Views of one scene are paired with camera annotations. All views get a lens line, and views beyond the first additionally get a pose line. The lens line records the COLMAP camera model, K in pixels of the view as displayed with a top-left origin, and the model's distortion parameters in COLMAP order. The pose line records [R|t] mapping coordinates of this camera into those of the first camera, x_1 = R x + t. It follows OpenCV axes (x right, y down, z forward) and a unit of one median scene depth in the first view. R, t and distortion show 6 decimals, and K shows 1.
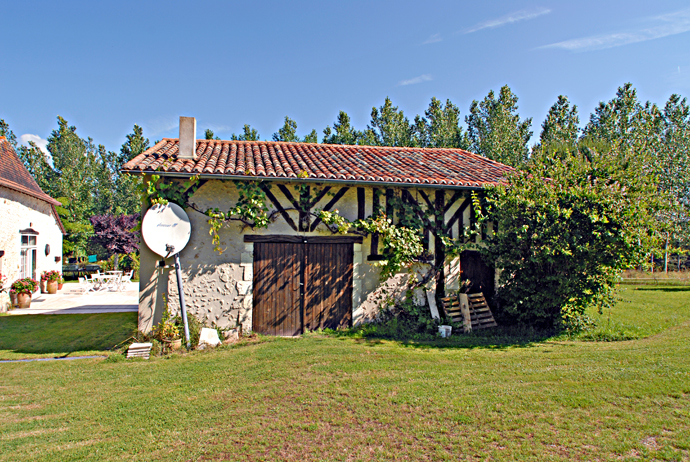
lens RADIAL K [[420.7, 0, 344.9], [0, 420.7, 241.4], [0, 0, 1]] dist [-0.054330, 0.016835]
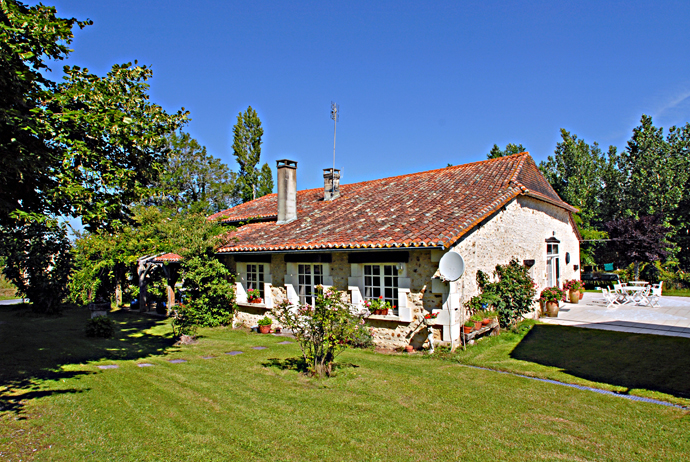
lens RADIAL K [[420.7, 0, 345.6], [0, 420.7, 231.5], [0, 0, 1]] dist [-0.054330, 0.016835]
pose [[0.465032, -0.063624, -0.883005, -0.088135], [0.026851, 0.997969, -0.057766, -0.000298], [0.884887, 0.003154, 0.465796, 0.062117]]
